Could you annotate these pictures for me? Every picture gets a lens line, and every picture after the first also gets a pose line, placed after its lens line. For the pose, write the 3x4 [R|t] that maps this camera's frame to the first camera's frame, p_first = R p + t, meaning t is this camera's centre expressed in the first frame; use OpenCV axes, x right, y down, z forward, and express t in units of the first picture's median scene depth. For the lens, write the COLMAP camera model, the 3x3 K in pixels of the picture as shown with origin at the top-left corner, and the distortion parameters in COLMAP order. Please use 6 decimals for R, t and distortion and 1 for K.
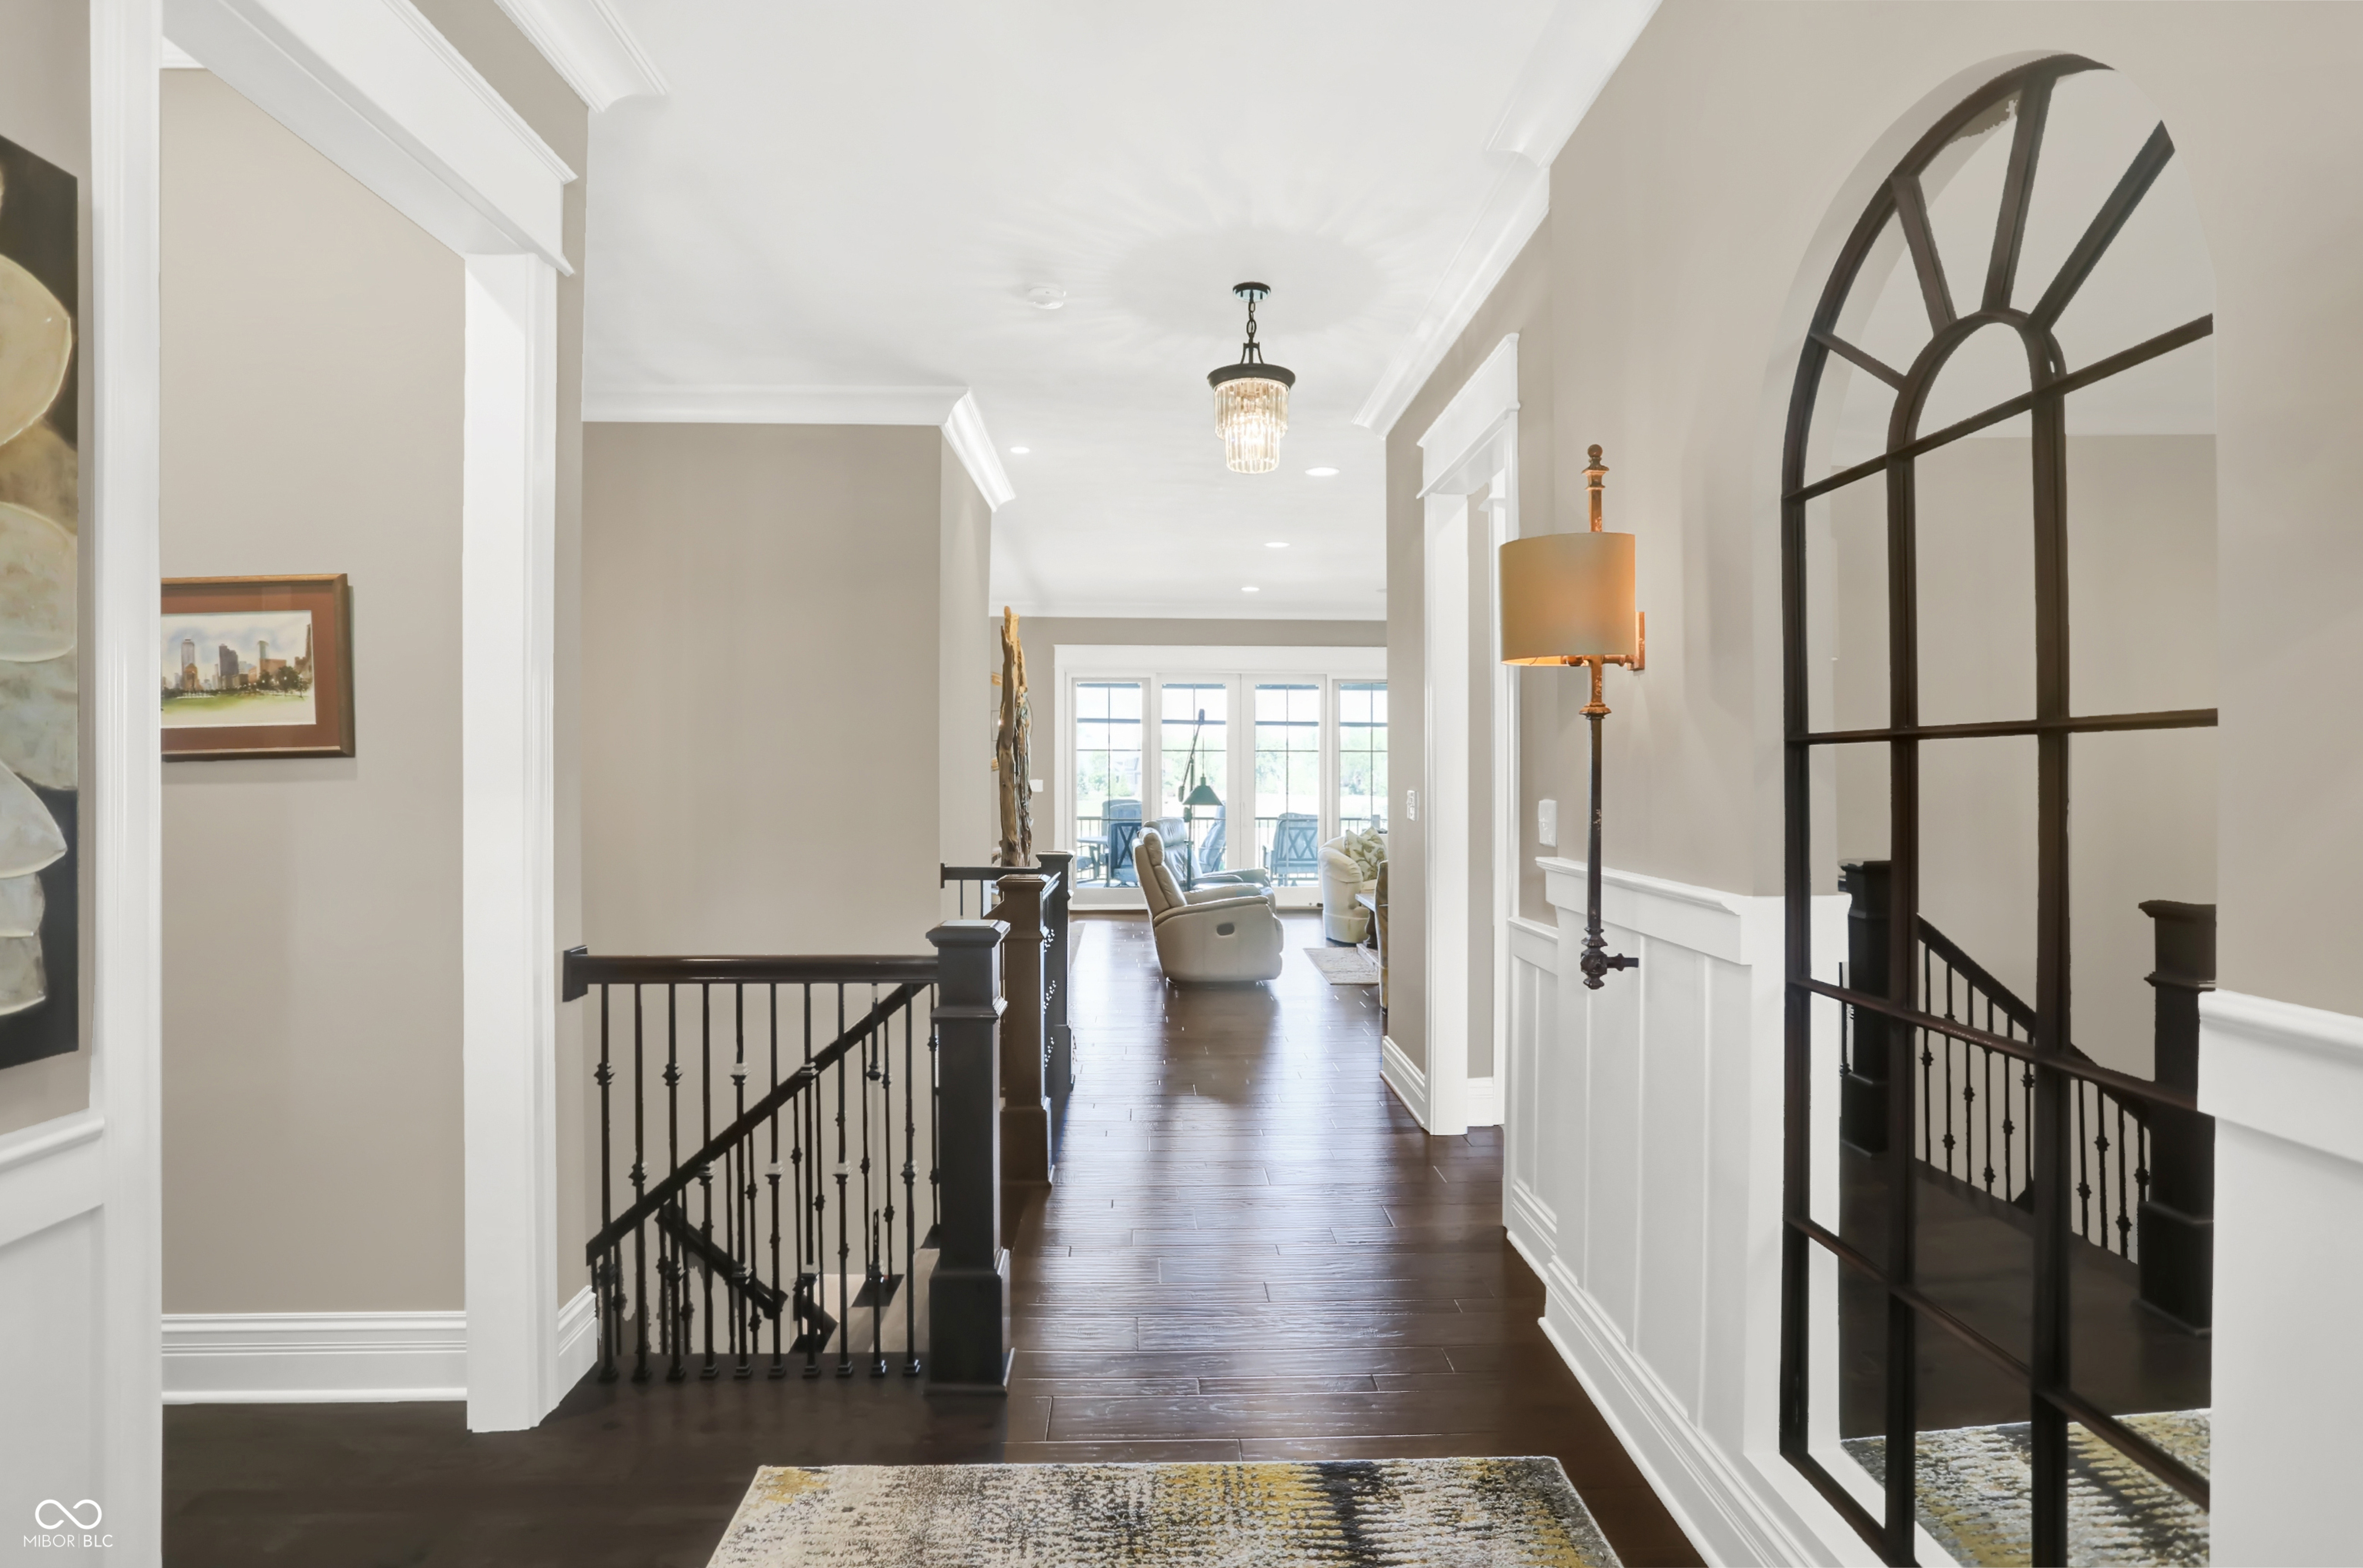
lens RADIAL K [[1196.5, 0, 1185.9], [0, 1196.5, 792.8], [0, 0, 1]] dist [-0.074451, 0.033634]
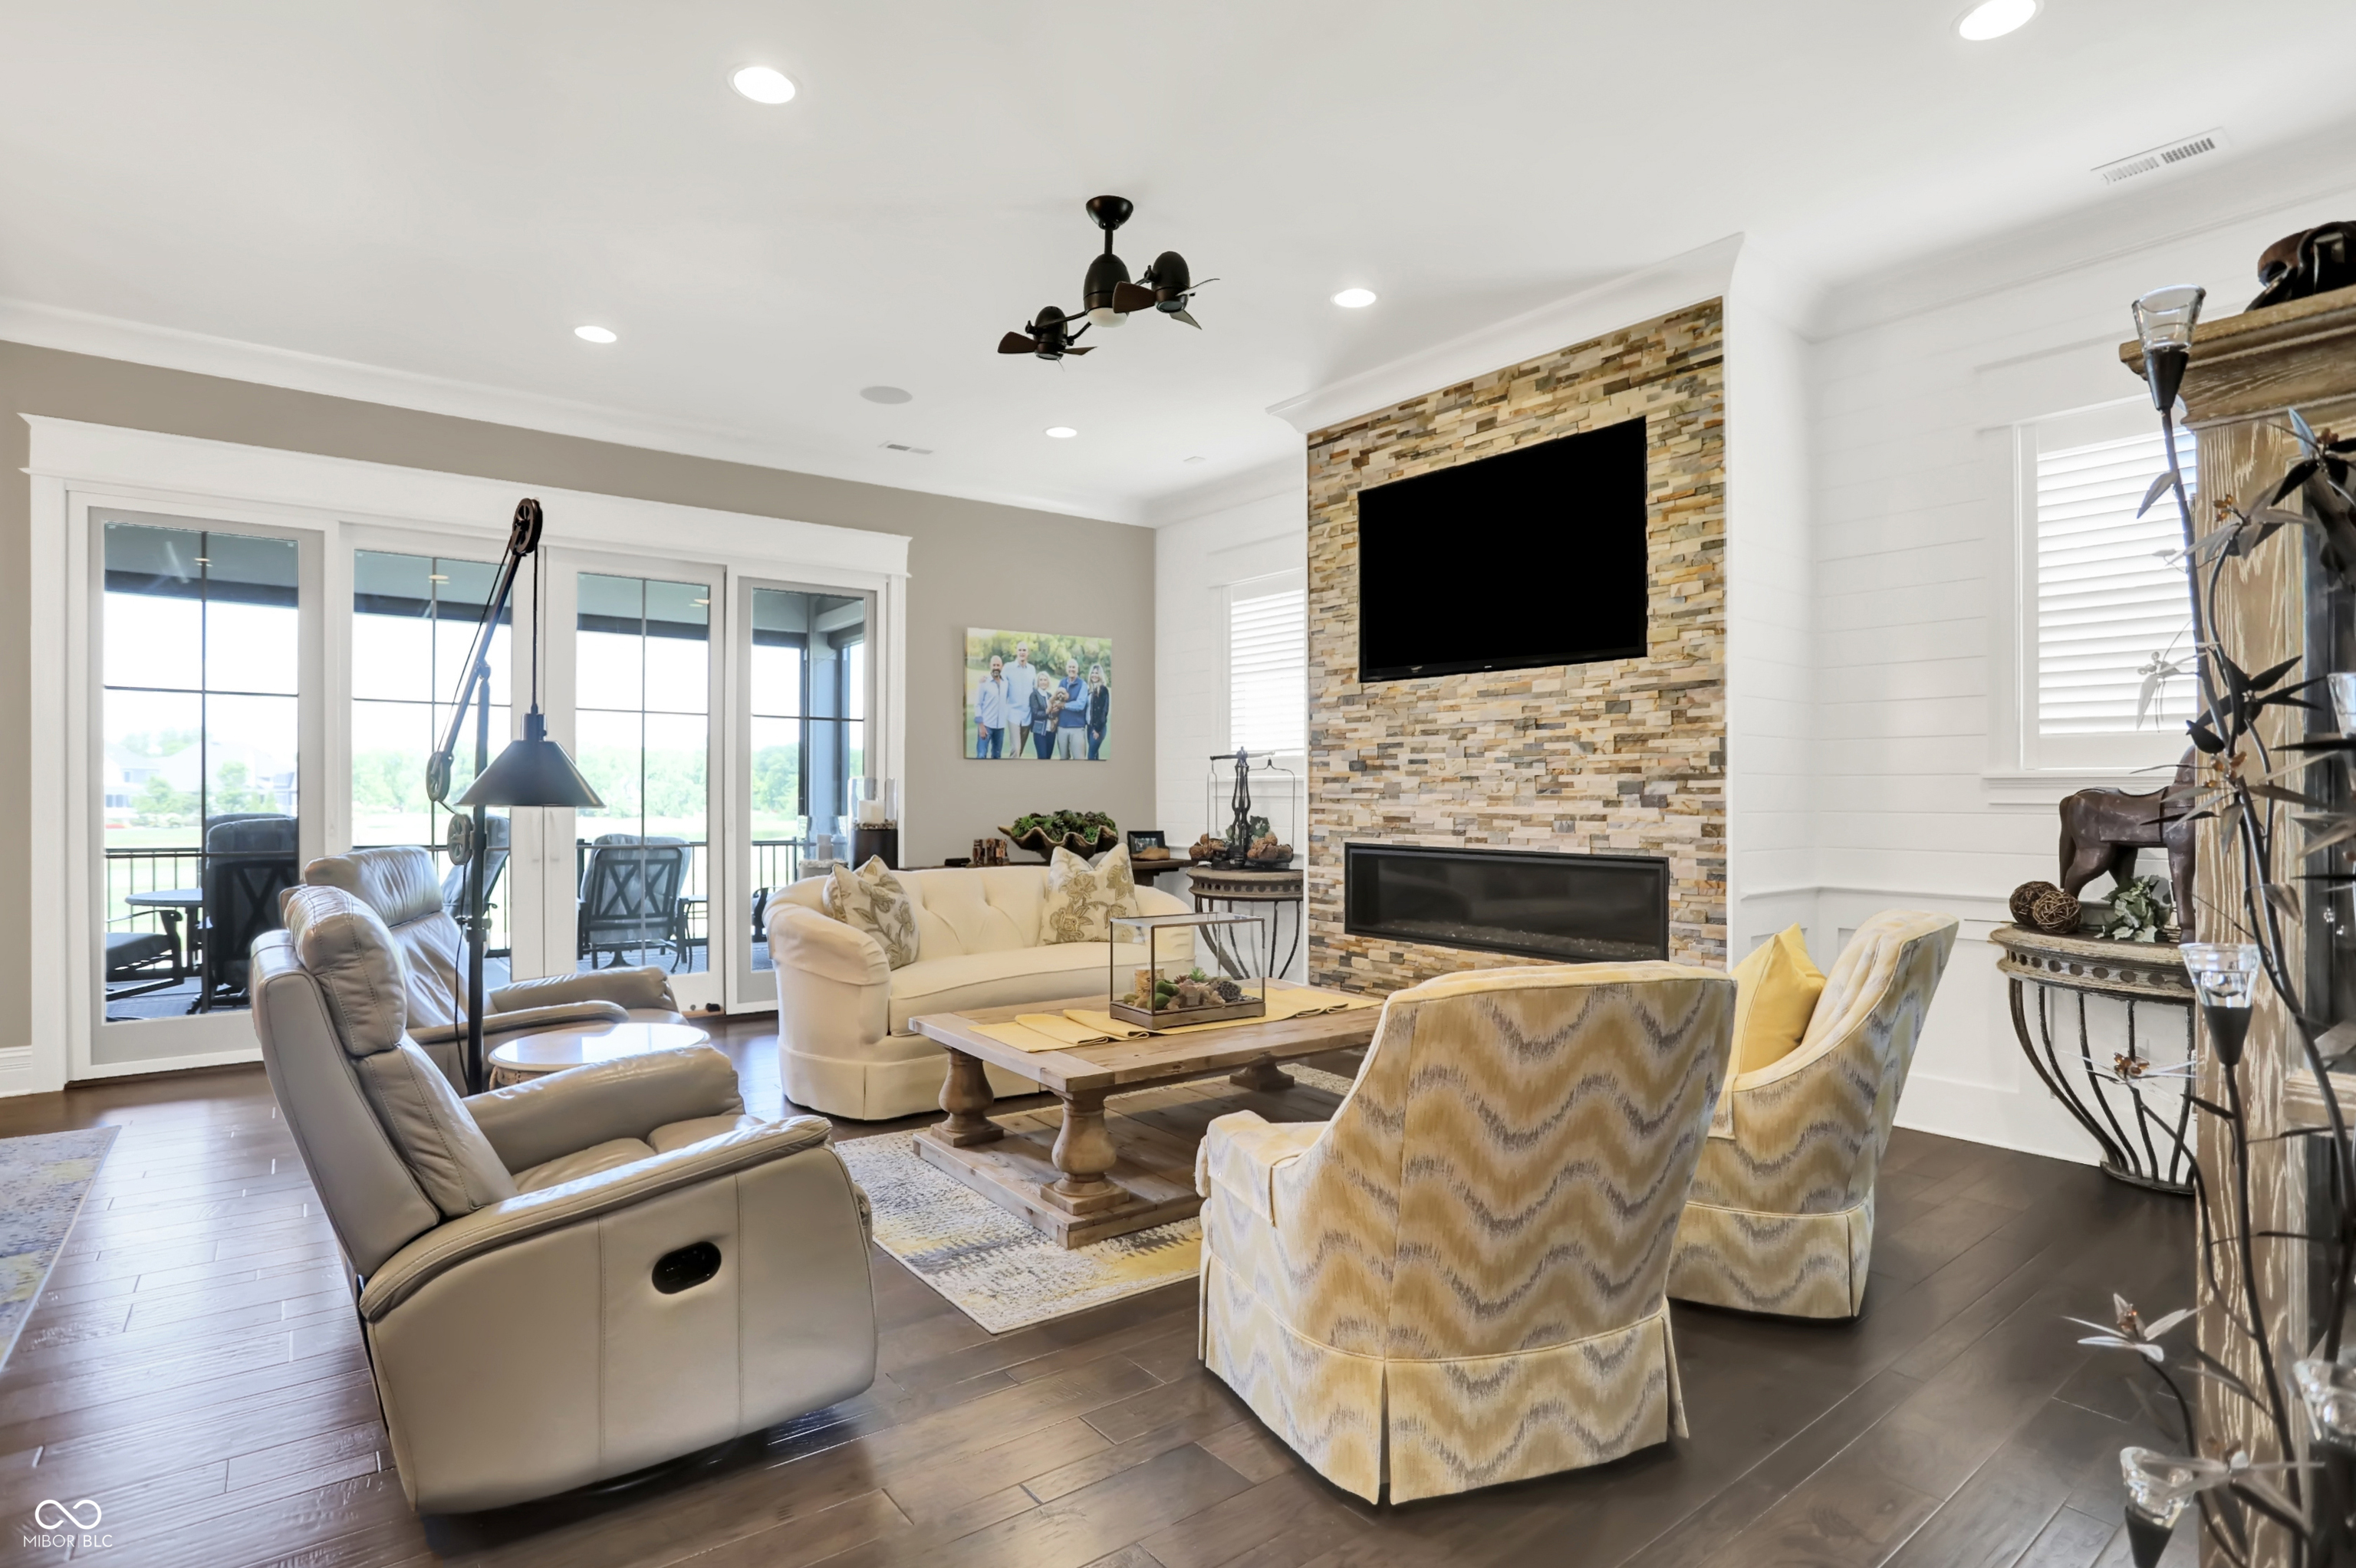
lens RADIAL K [[1192.9, 0, 1182.4], [0, 1192.9, 792.7], [0, 0, 1]] dist [-0.074451, 0.033634]
pose [[0.815835, 0.001501, 0.578282, -0.020311], [0.008738, 0.999850, -0.014923, 0.011124], [-0.578218, 0.017228, 0.815700, 0.554402]]
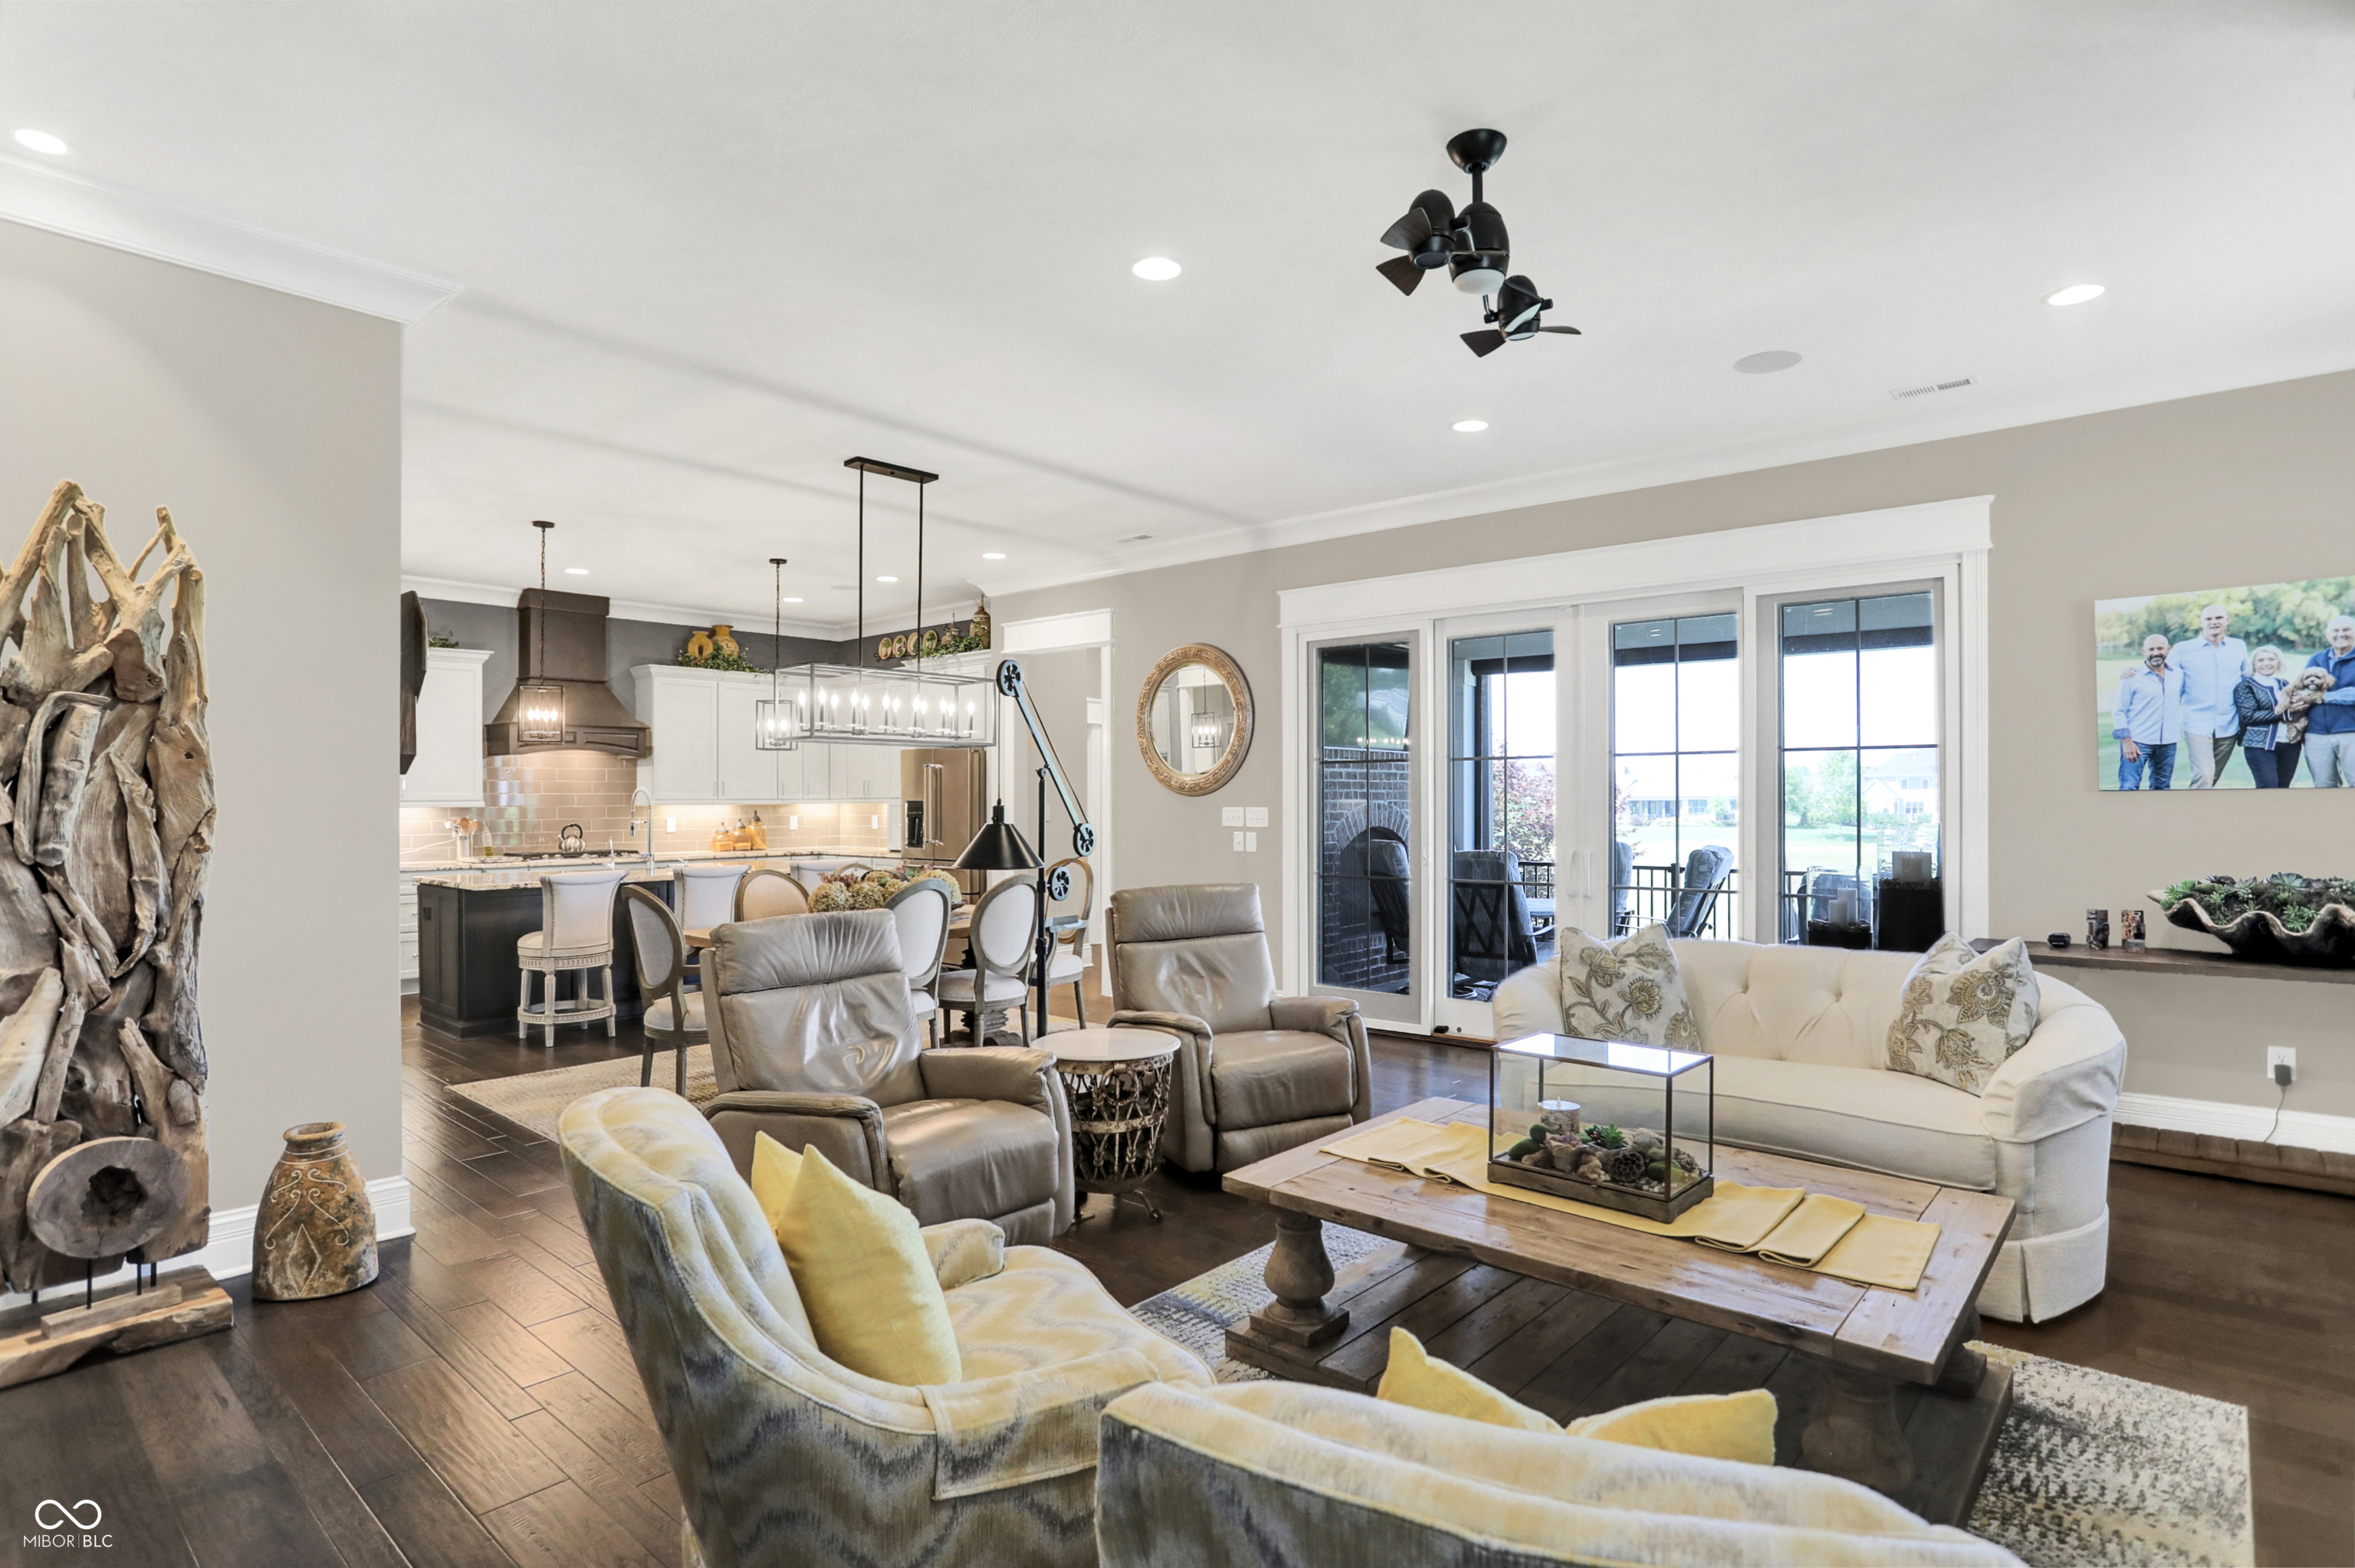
lens RADIAL K [[1192.4, 0, 1181.9], [0, 1192.4, 792.7], [0, 0, 1]] dist [-0.074451, 0.033634]
pose [[0.721806, -0.007082, -0.692059, 0.325732], [-0.007256, 0.999815, -0.017799, -0.008315], [0.692057, 0.017869, 0.721622, 0.602918]]
